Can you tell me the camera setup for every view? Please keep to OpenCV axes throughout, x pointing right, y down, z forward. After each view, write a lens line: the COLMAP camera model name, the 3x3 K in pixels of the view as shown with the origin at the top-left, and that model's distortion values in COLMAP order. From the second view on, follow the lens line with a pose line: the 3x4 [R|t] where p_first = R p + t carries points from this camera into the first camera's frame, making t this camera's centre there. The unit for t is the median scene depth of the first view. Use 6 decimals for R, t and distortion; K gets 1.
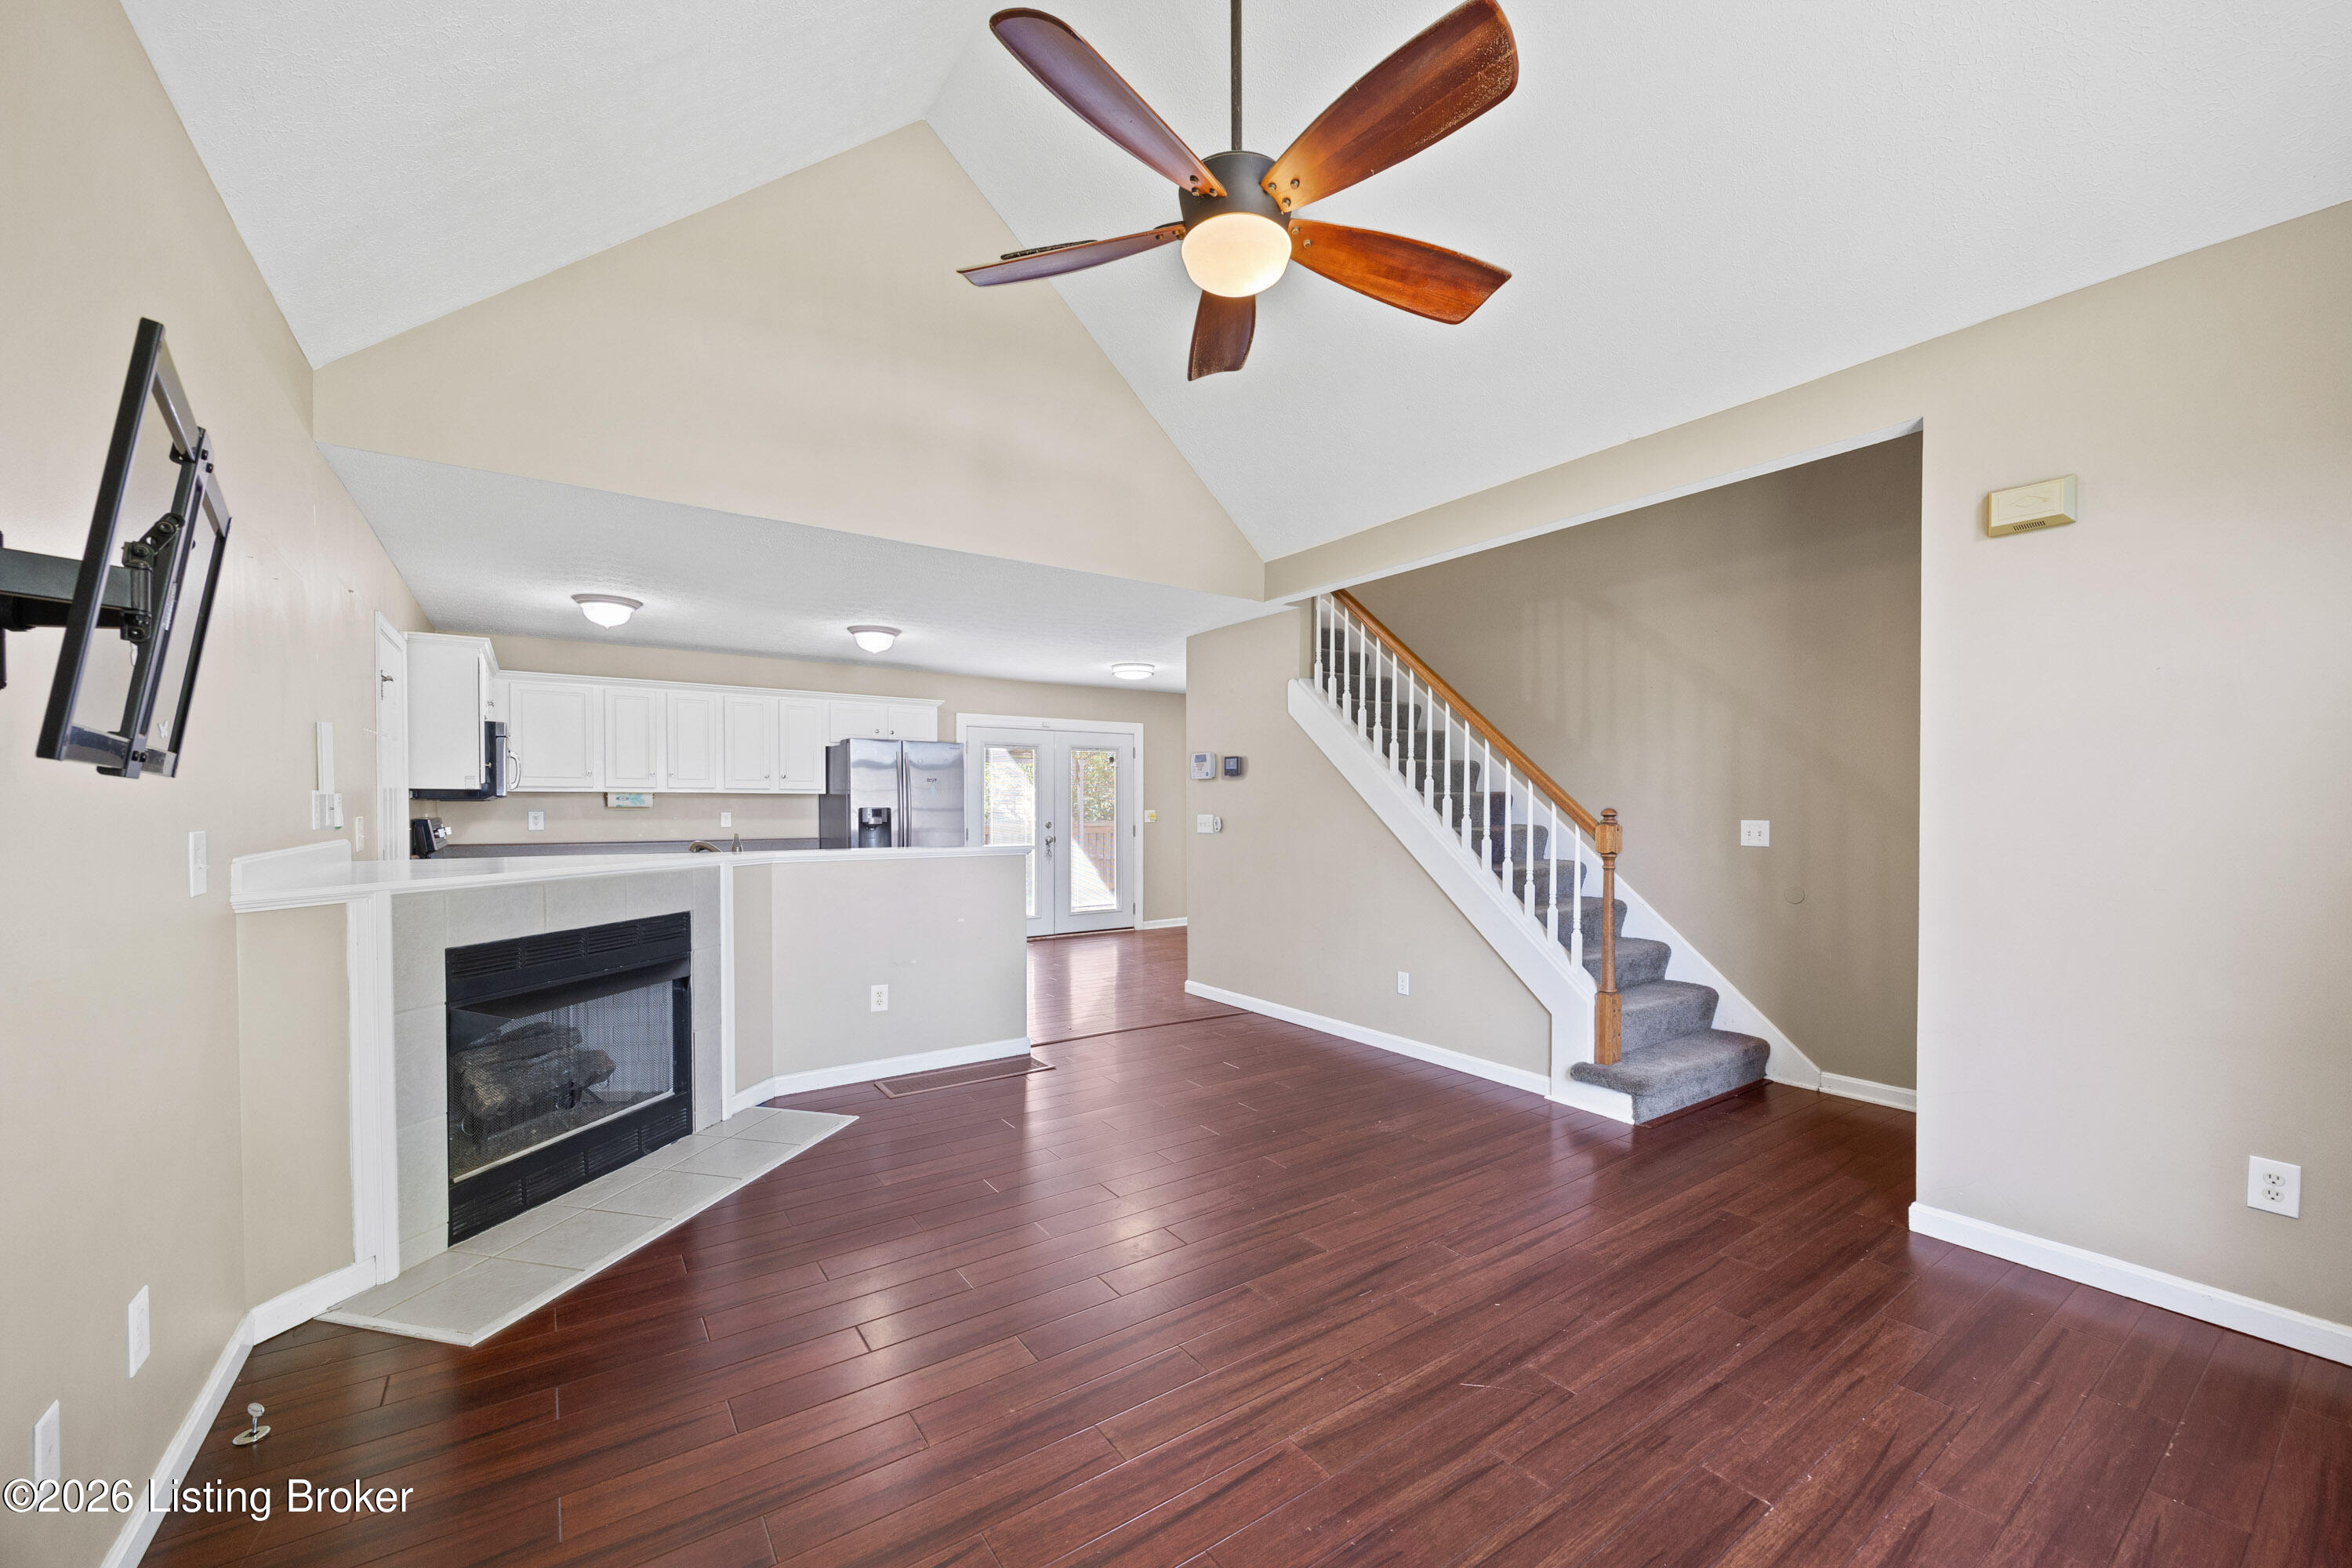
lens RADIAL K [[917.8, 0, 1182.0], [0, 917.8, 815.3], [0, 0, 1]] dist [0.001498, 0.000063]
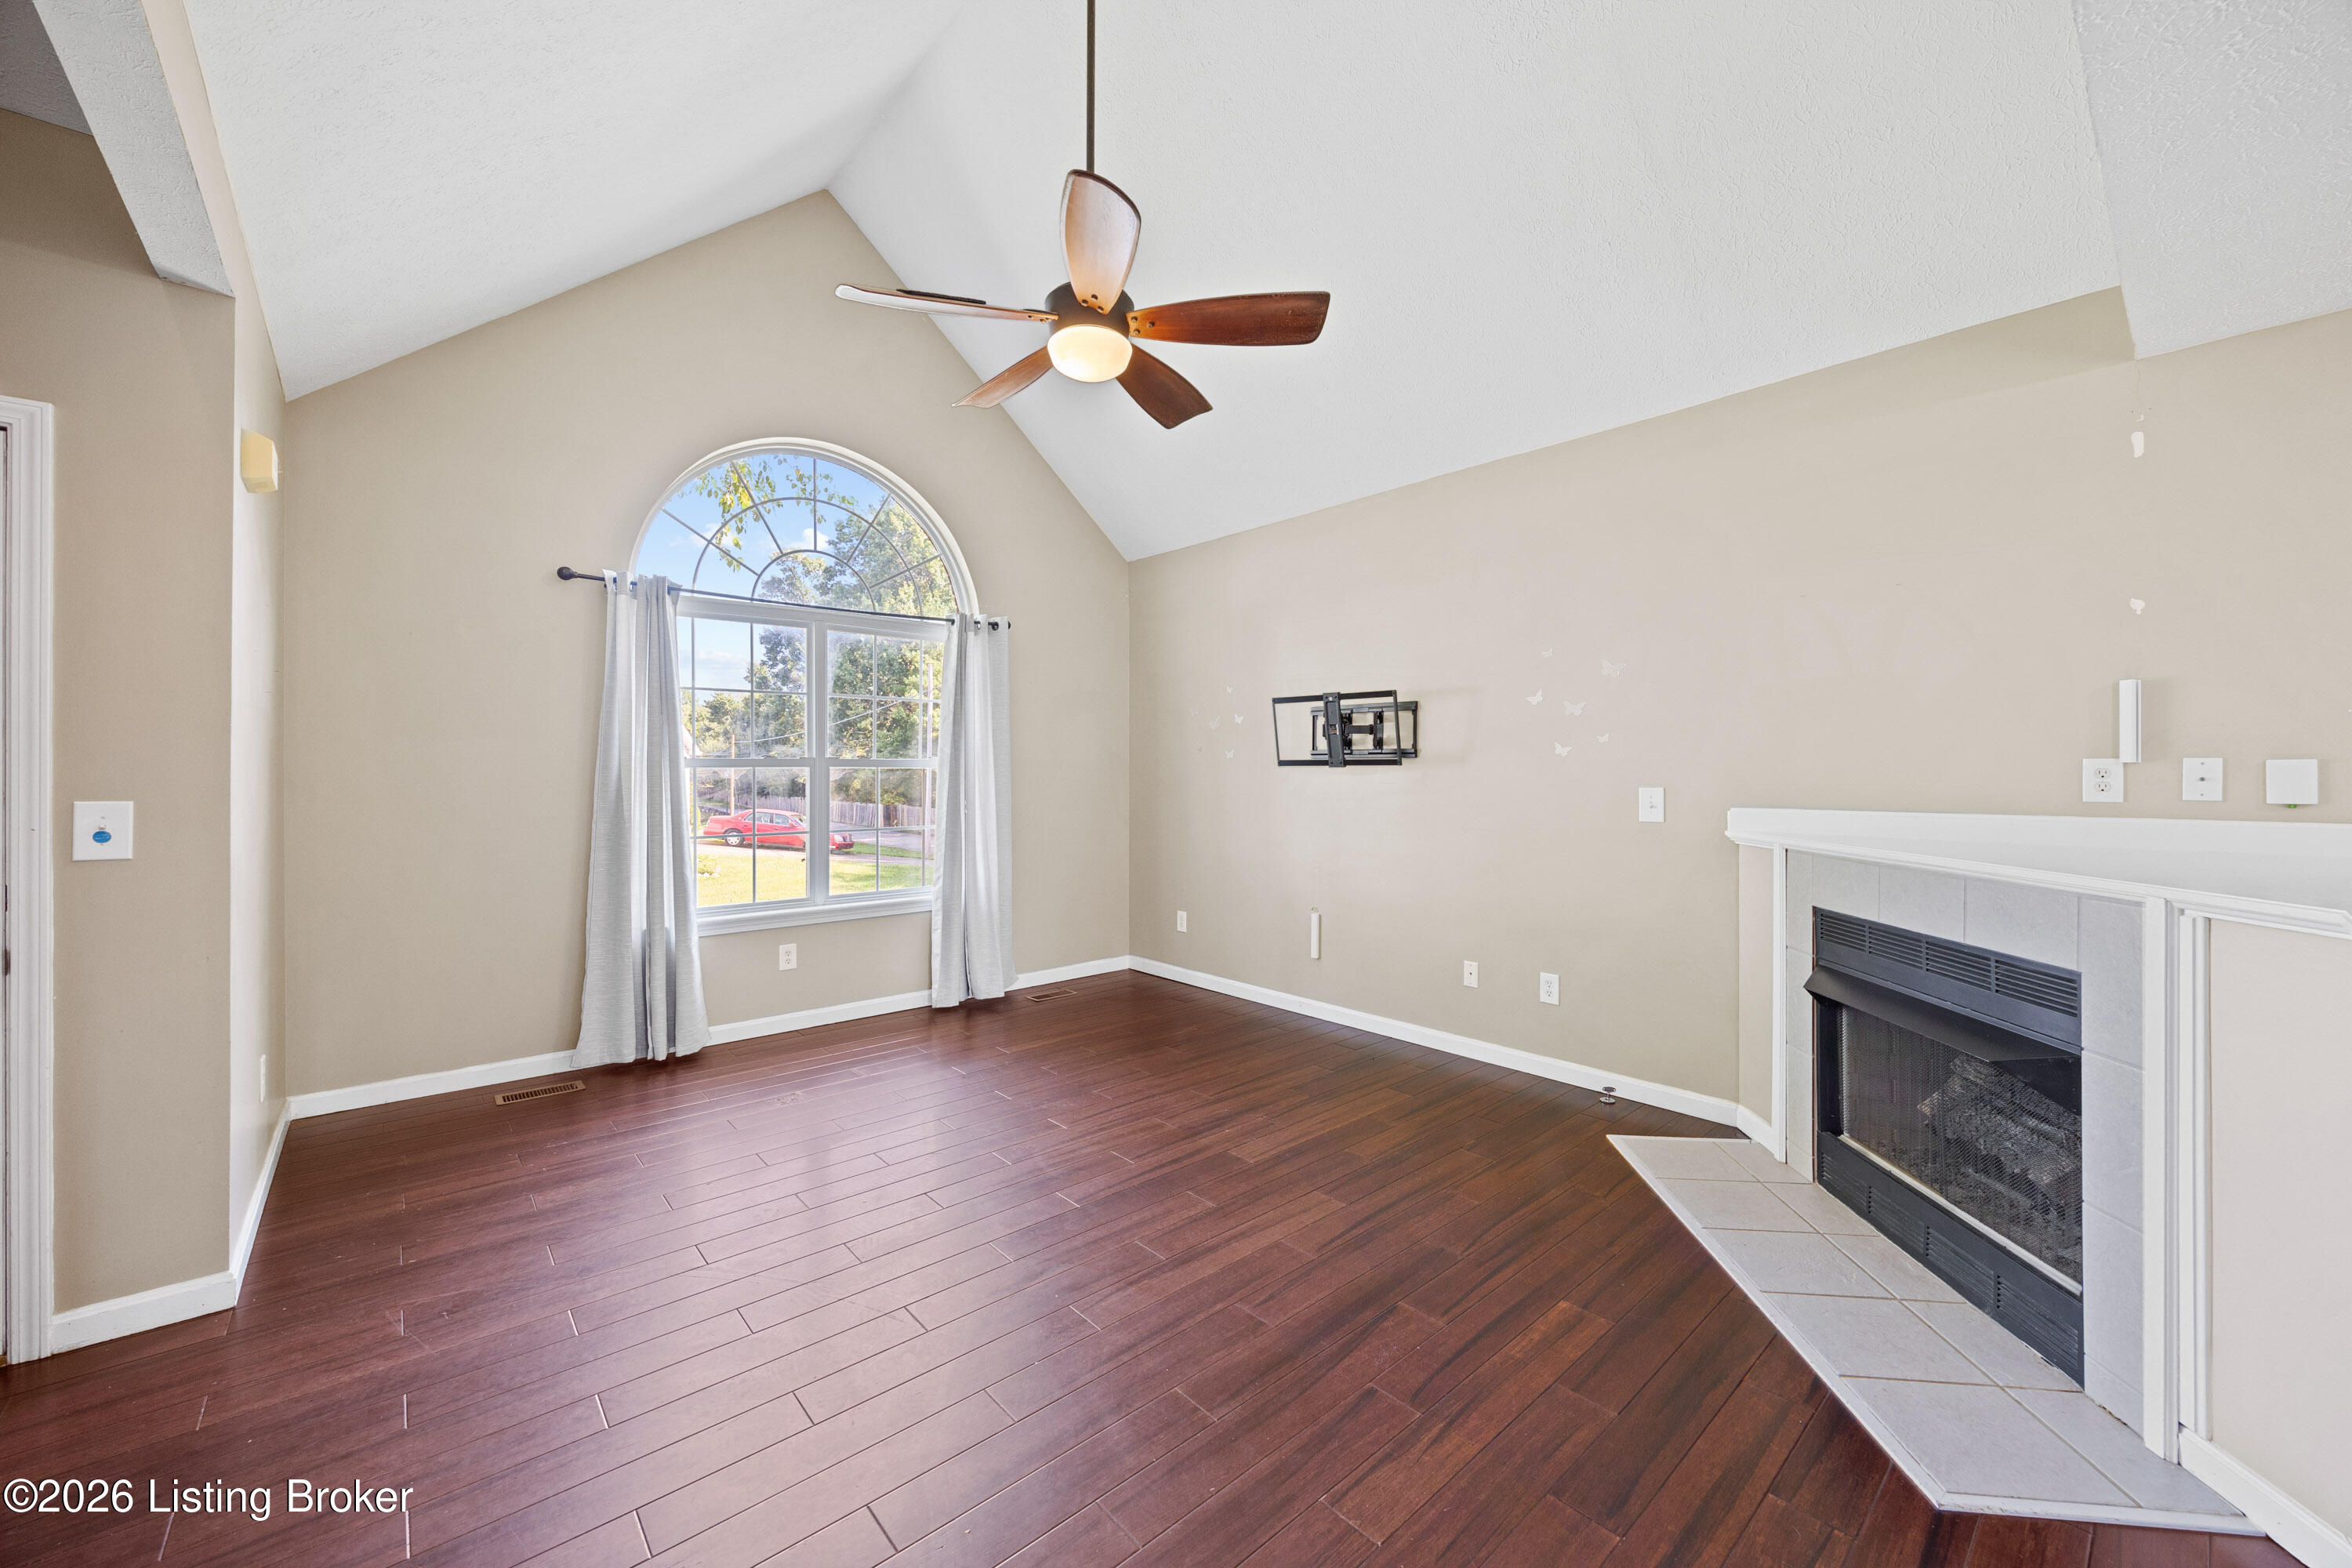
lens RADIAL K [[900.2, 0, 1181.4], [0, 900.2, 772.2], [0, 0, 1]] dist [-0.000082, -0.000149]
pose [[-0.993686, 0.000128, -0.112194, 0.035157], [-0.001022, 0.999948, 0.010194, -0.012832], [0.112189, 0.010245, -0.993634, 1.013279]]
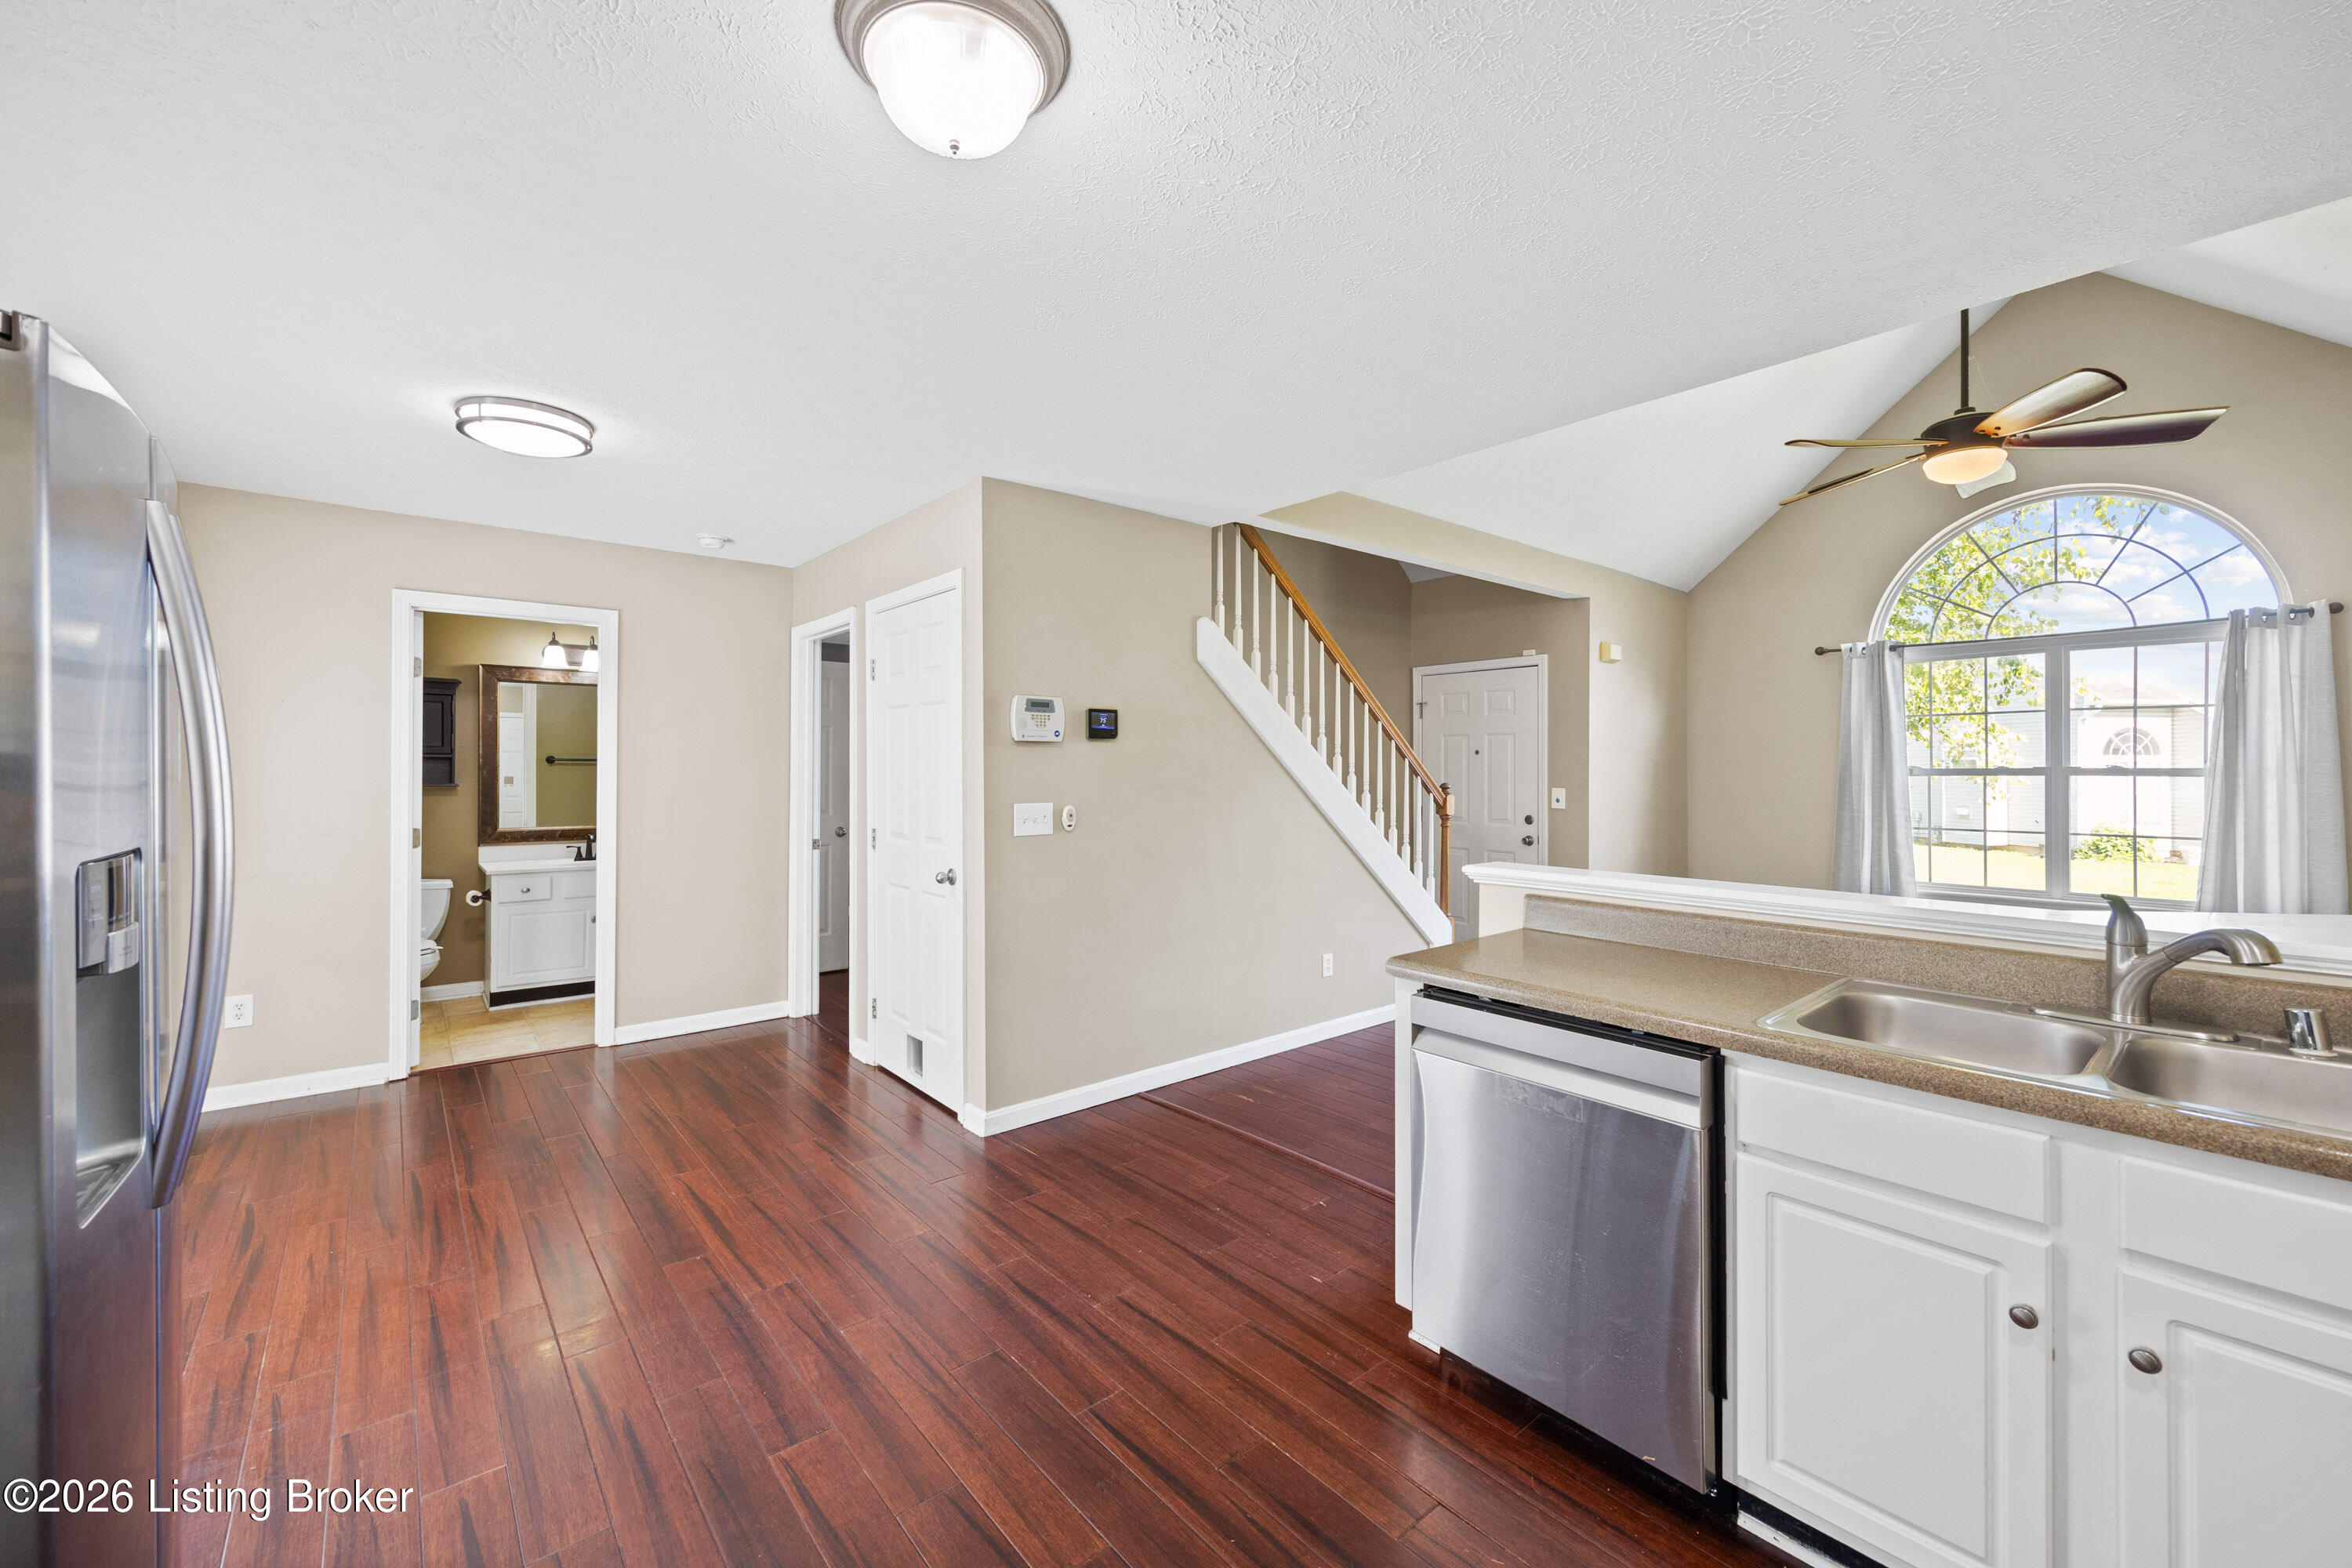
lens RADIAL K [[931.4, 0, 1170.2], [0, 931.4, 760.7], [0, 0, 1]] dist [0.003696, 0.000259]
pose [[-0.089582, 0.004856, 0.995968, -0.679644], [0.007144, 0.999966, -0.004233, -0.029126], [-0.995954, 0.006736, -0.089614, 1.160915]]
